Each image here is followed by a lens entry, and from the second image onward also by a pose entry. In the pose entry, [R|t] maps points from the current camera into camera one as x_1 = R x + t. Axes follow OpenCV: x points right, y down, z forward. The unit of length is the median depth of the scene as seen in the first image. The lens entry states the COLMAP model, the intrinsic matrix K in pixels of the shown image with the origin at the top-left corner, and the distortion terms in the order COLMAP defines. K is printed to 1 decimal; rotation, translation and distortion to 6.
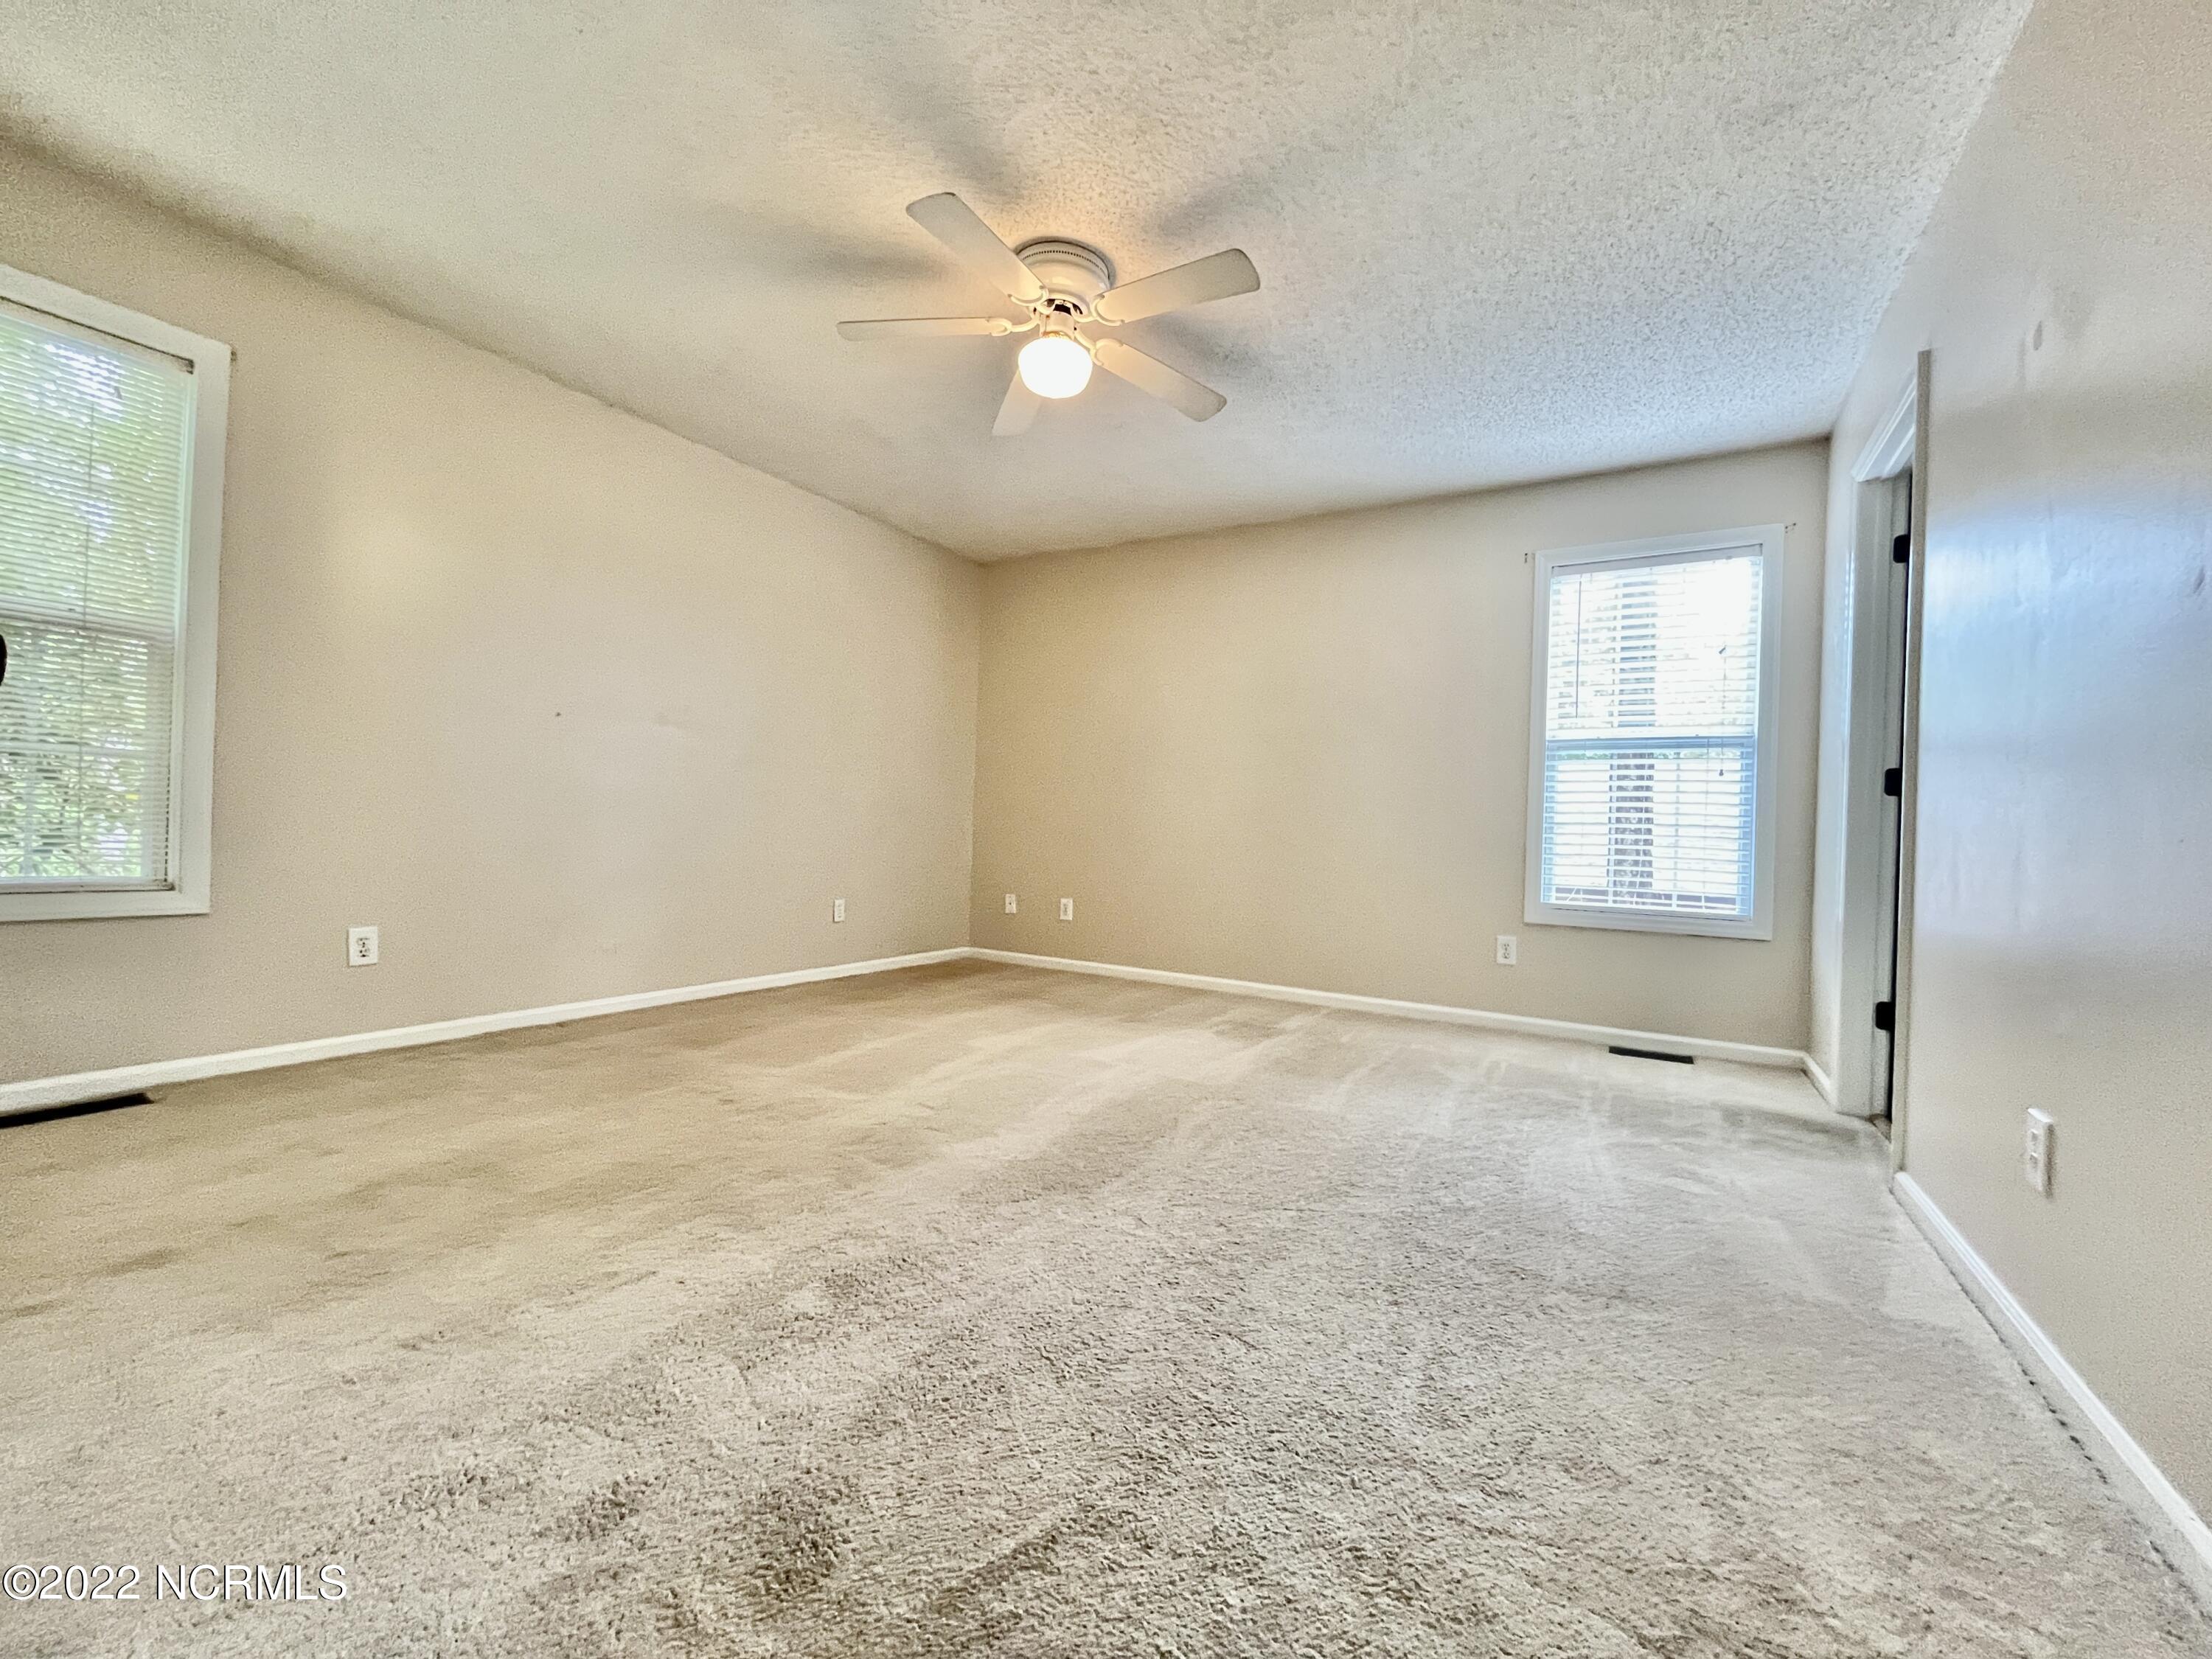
lens RADIAL K [[896.1, 0, 1102.1], [0, 896.1, 823.8], [0, 0, 1]] dist [-0.002277, -0.000159]
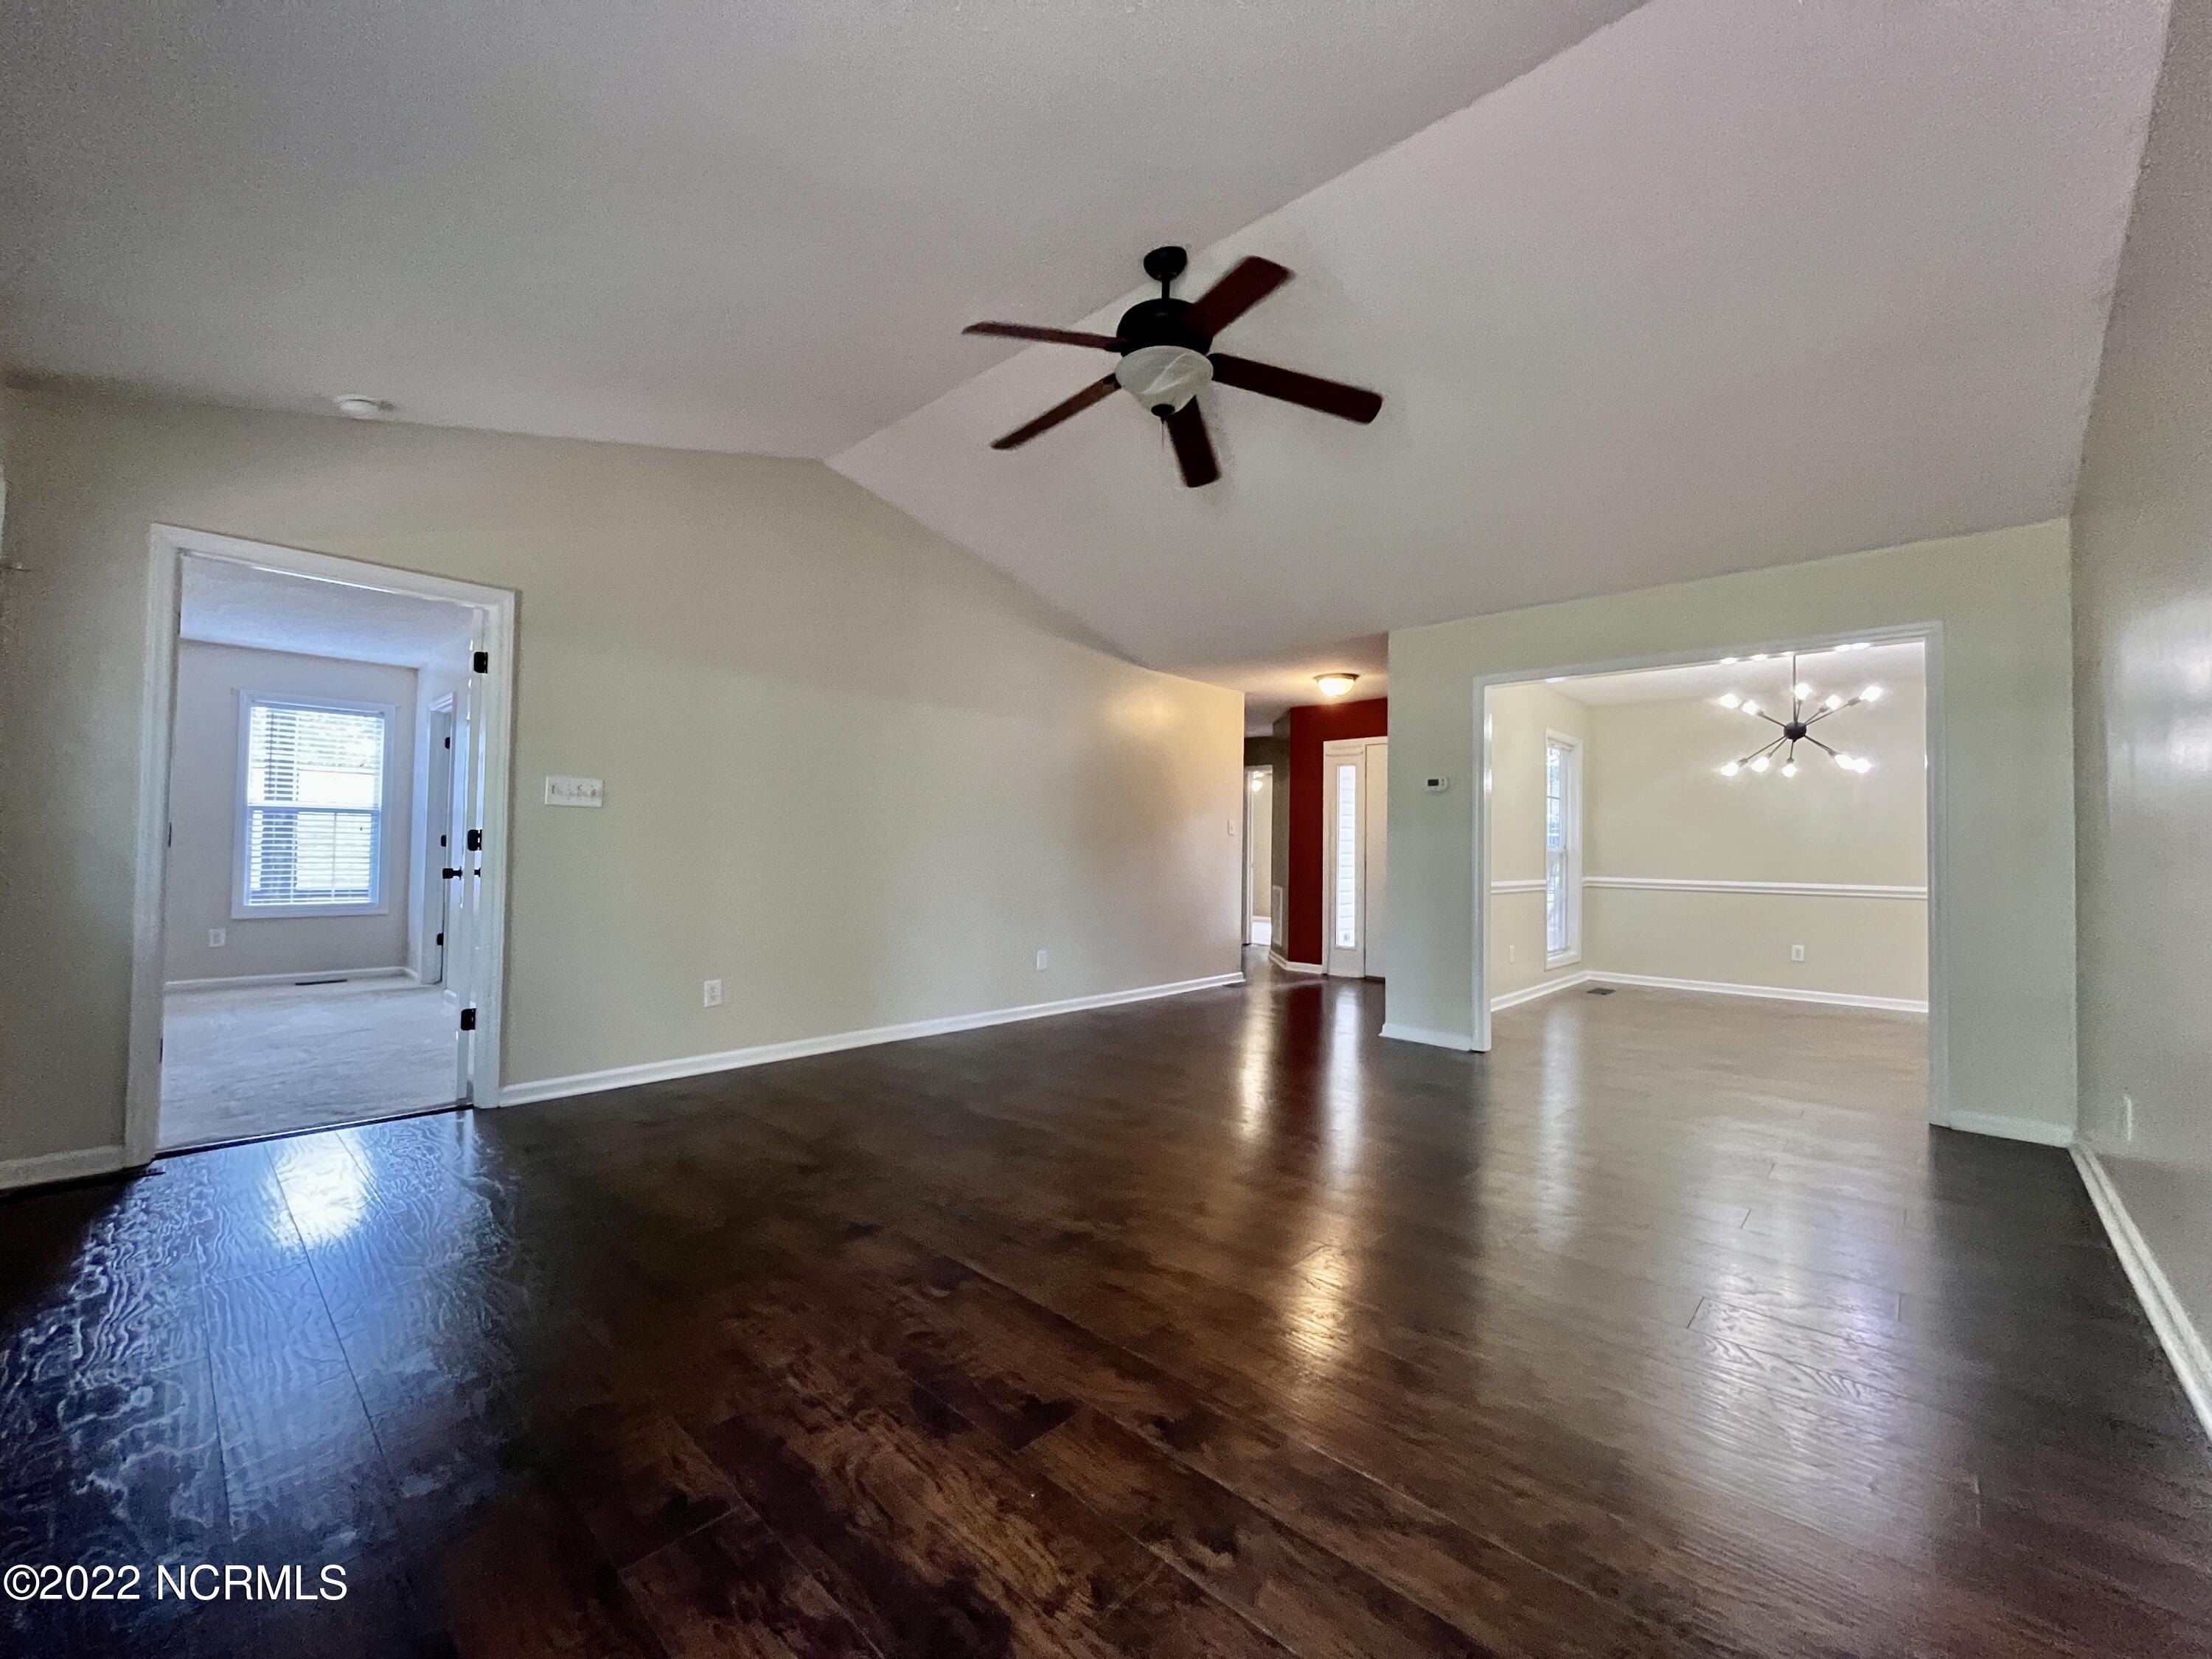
lens RADIAL K [[896.1, 0, 1102.3], [0, 896.1, 828.4], [0, 0, 1]] dist [-0.002277, -0.000159]
pose [[0.215421, -0.005151, 0.976508, -0.837229], [-0.011434, 0.999904, 0.007797, -0.092440], [-0.976454, -0.012845, 0.215341, -0.962128]]
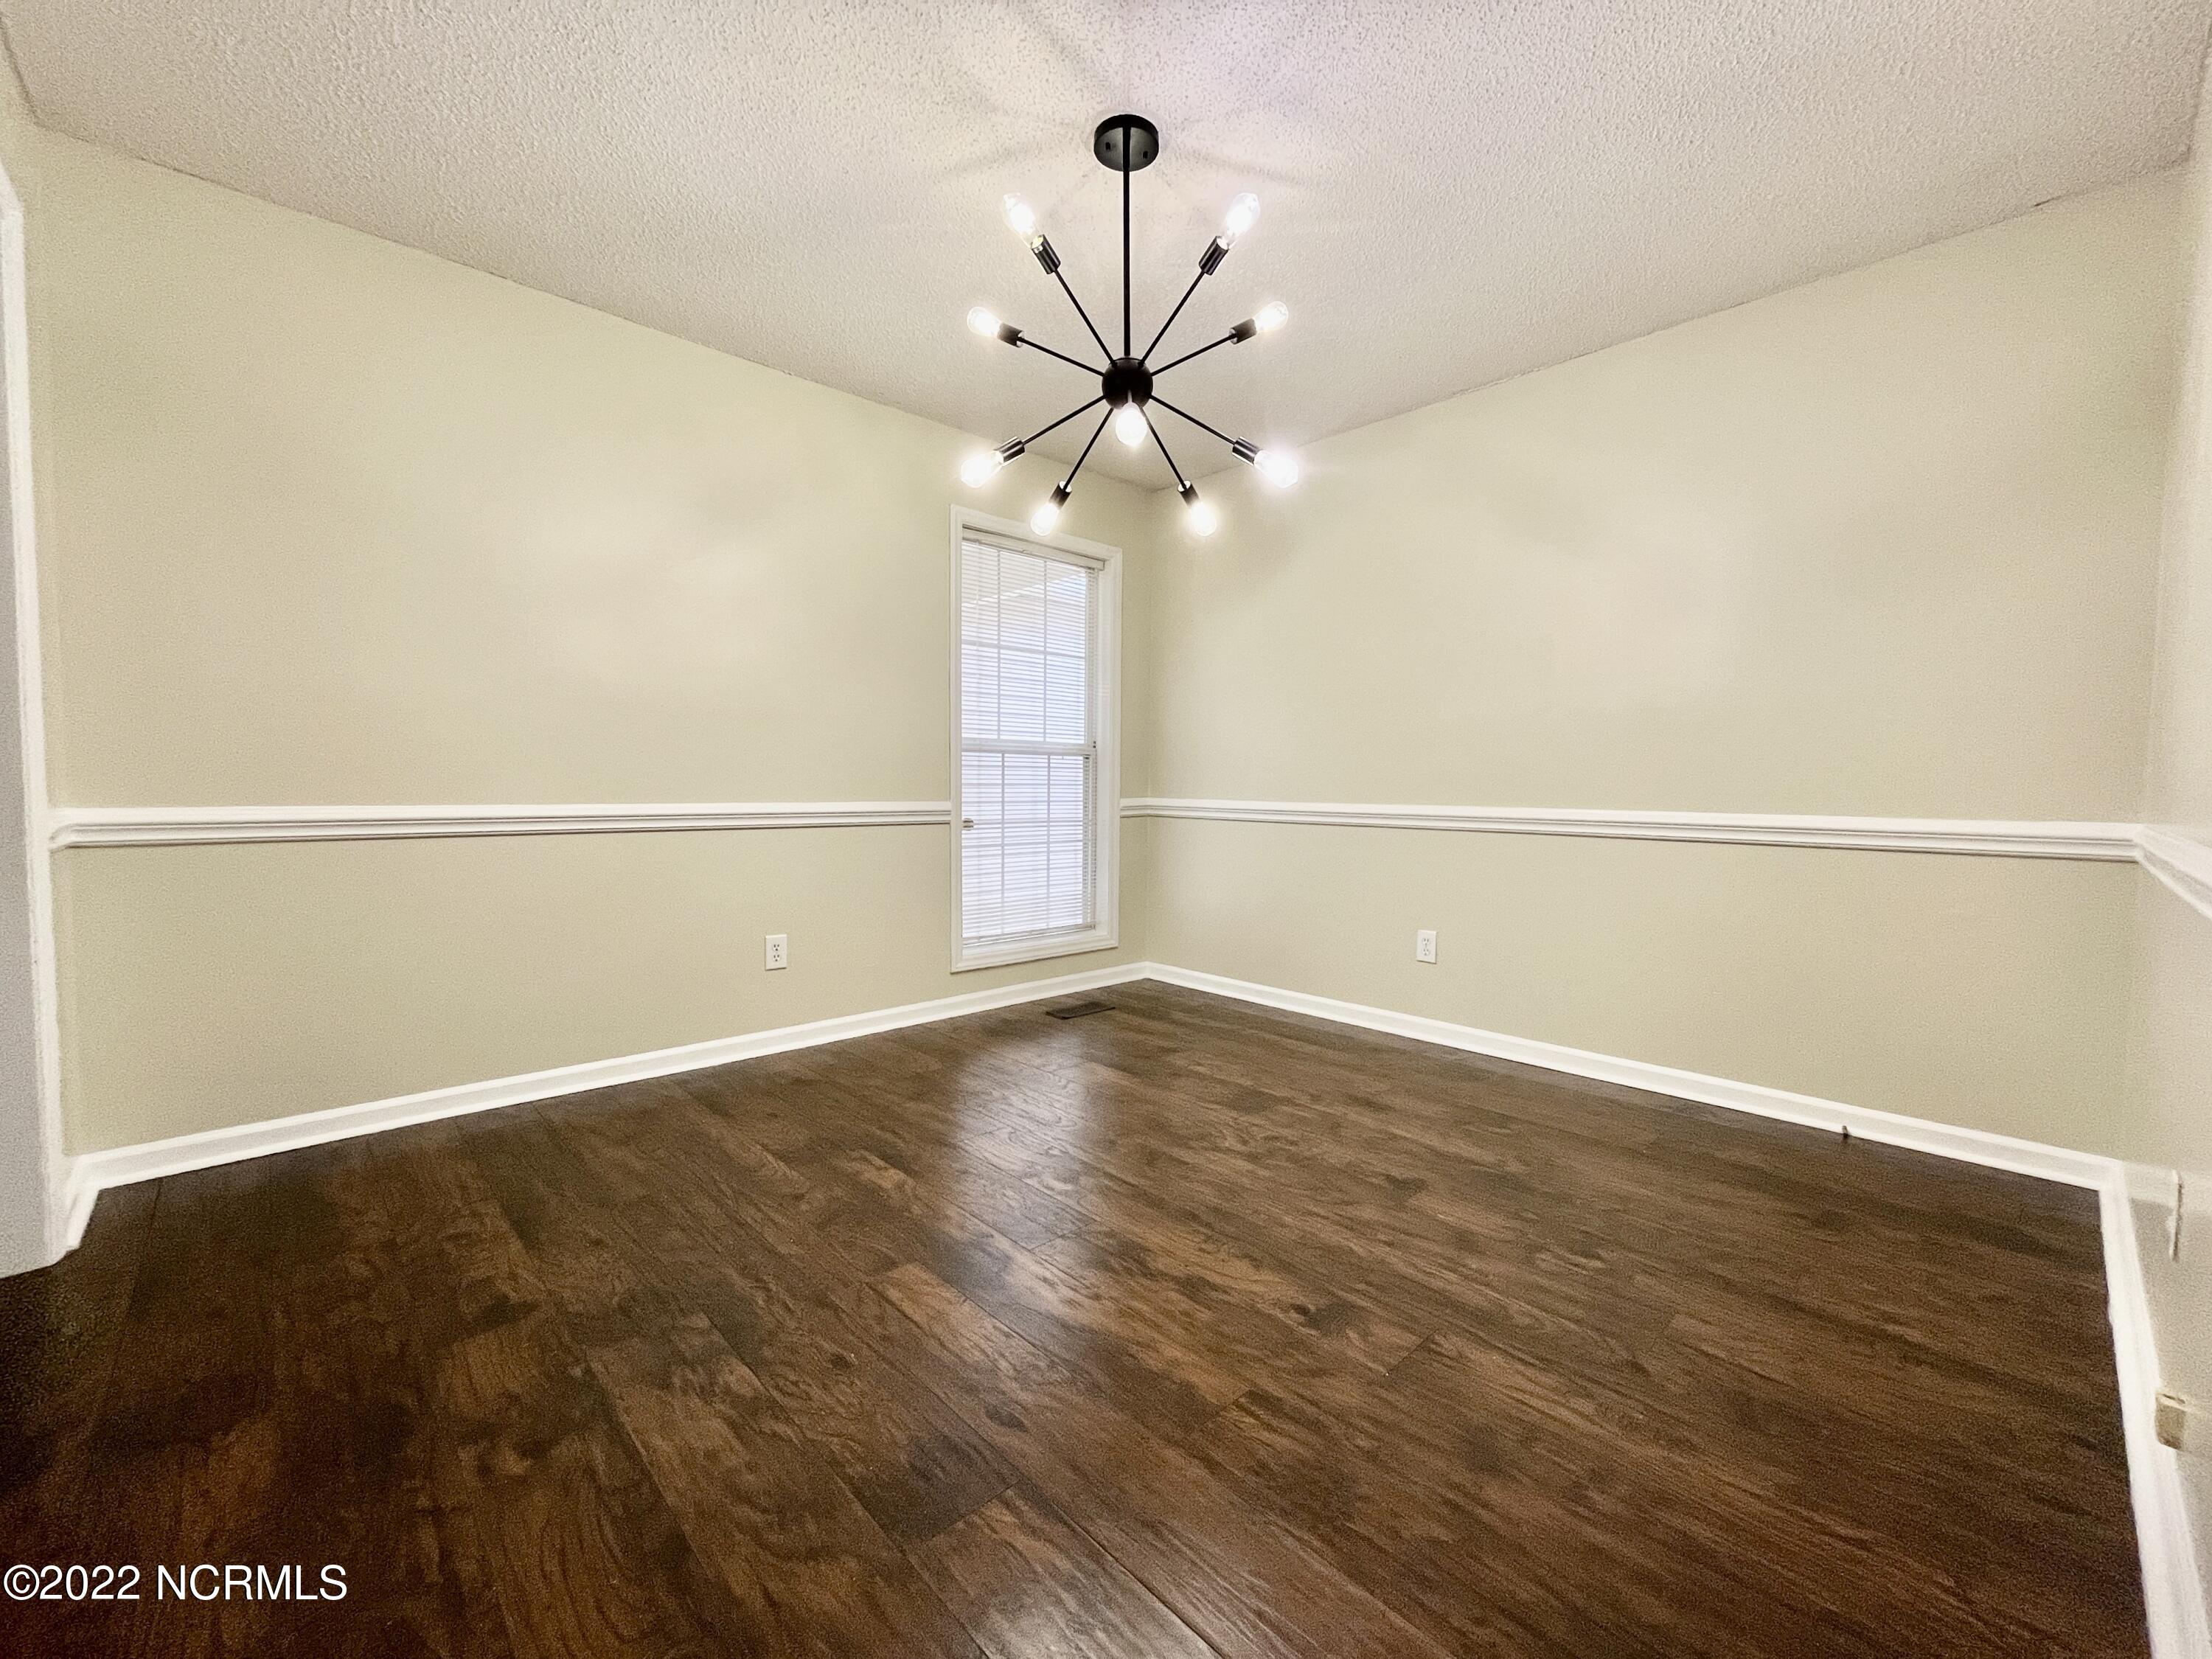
lens RADIAL K [[896.1, 0, 1098.8], [0, 896.1, 824.2], [0, 0, 1]] dist [-0.002277, -0.000159]
pose [[0.285956, -0.076299, 0.955200, 0.349698], [-0.001600, 0.996786, 0.080100, -0.032920], [-0.958242, -0.024433, 0.284914, -1.938859]]
